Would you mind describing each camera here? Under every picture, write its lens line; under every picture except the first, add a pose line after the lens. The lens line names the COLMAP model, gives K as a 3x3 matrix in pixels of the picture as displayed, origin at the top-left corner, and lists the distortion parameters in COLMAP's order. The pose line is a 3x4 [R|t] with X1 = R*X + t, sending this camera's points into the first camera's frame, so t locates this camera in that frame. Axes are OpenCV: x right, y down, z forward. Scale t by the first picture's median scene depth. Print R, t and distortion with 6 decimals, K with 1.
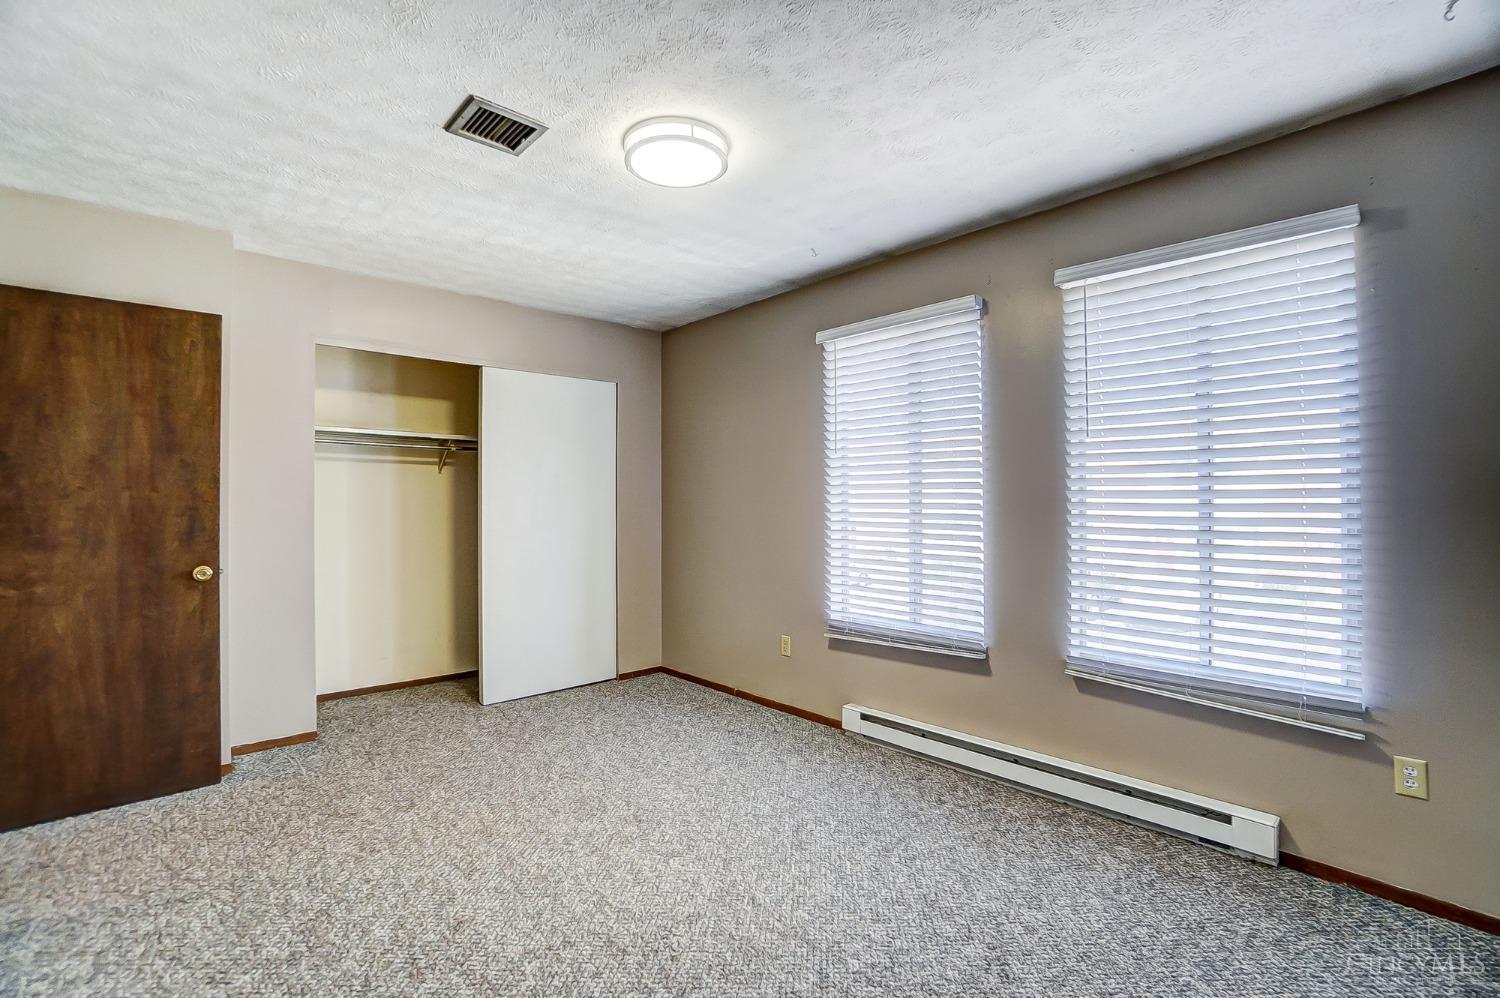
lens RADIAL K [[674.4, 0, 746.7], [0, 674.4, 495.1], [0, 0, 1]] dist [-0.065825, 0.024344]
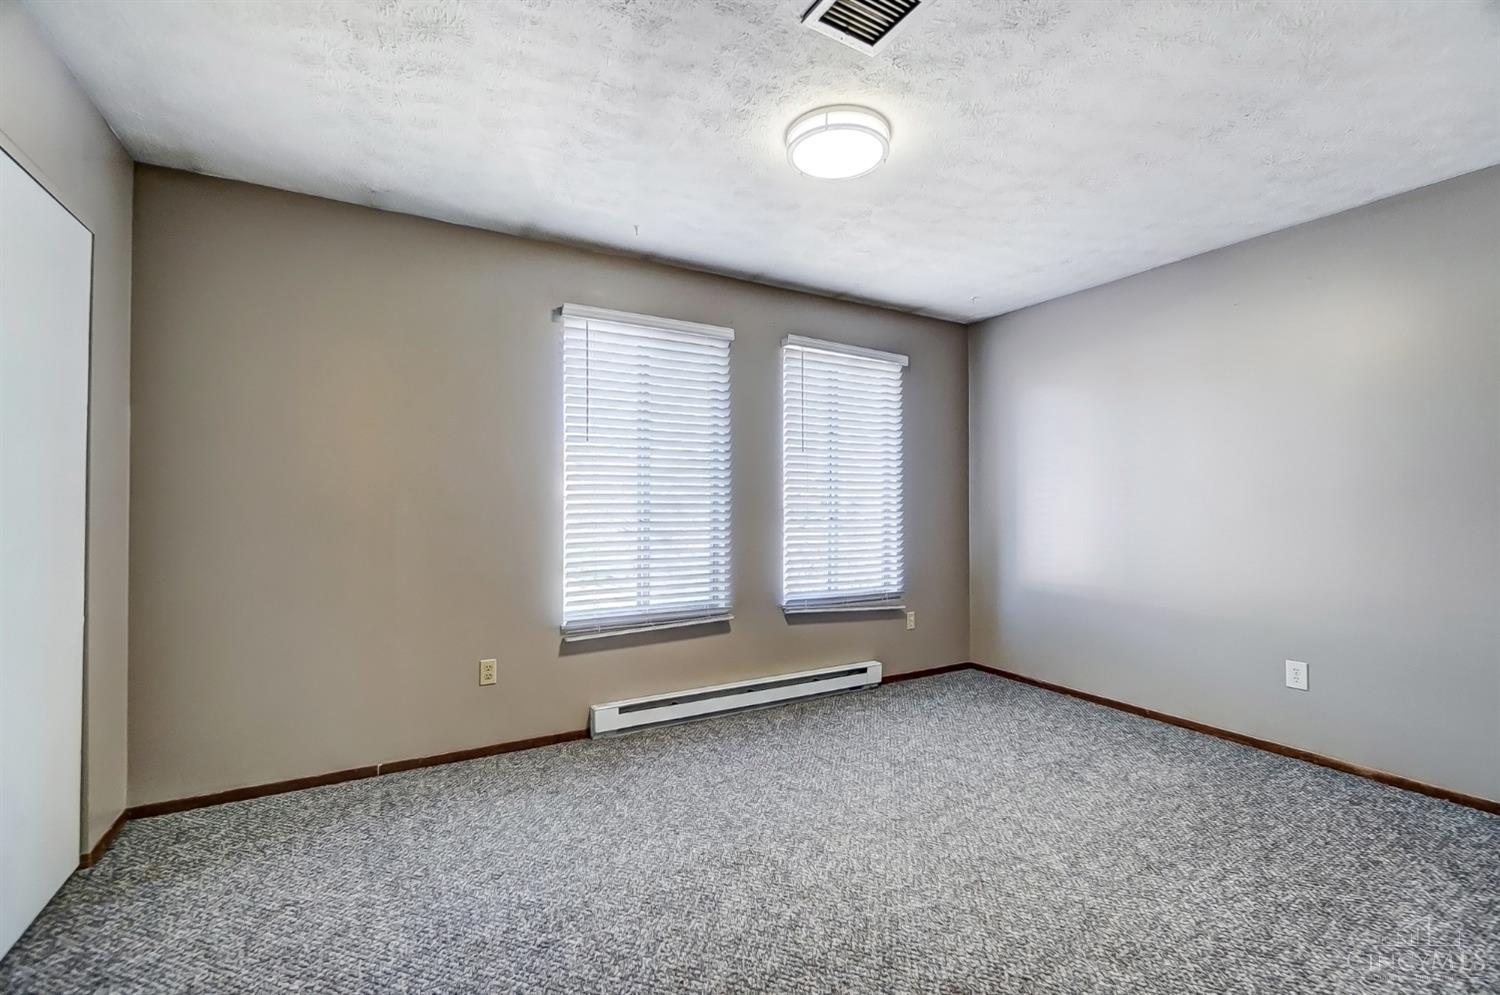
lens RADIAL K [[649.1, 0, 751.8], [0, 649.1, 496.8], [0, 0, 1]] dist [-0.001525, -0.001055]
pose [[0.211892, 0.015582, 0.977169, -0.835959], [-0.007723, 0.999868, -0.014269, 0.032182], [-0.977263, -0.004523, 0.211984, 0.699921]]
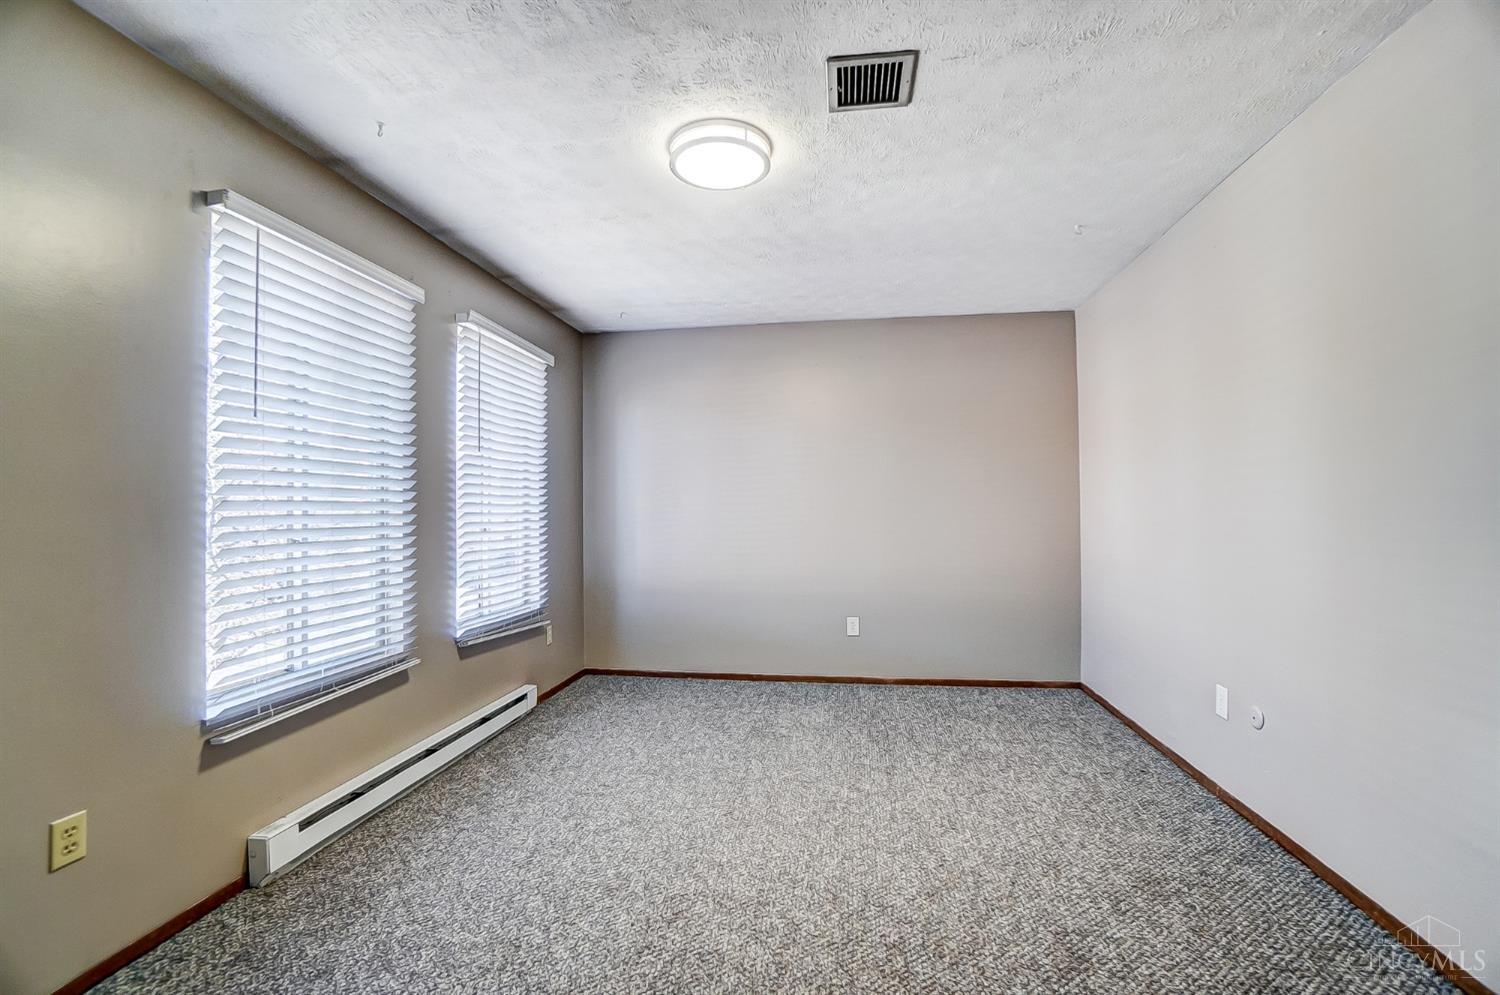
lens RADIAL K [[663.6, 0, 749.2], [0, 663.6, 496.5], [0, 0, 1]] dist [-0.063660, 0.023409]
pose [[-0.631606, 0.023240, 0.774941, -0.689622], [0.005493, 0.999660, -0.025503, 0.029367], [-0.775270, -0.011851, -0.631519, 1.218351]]
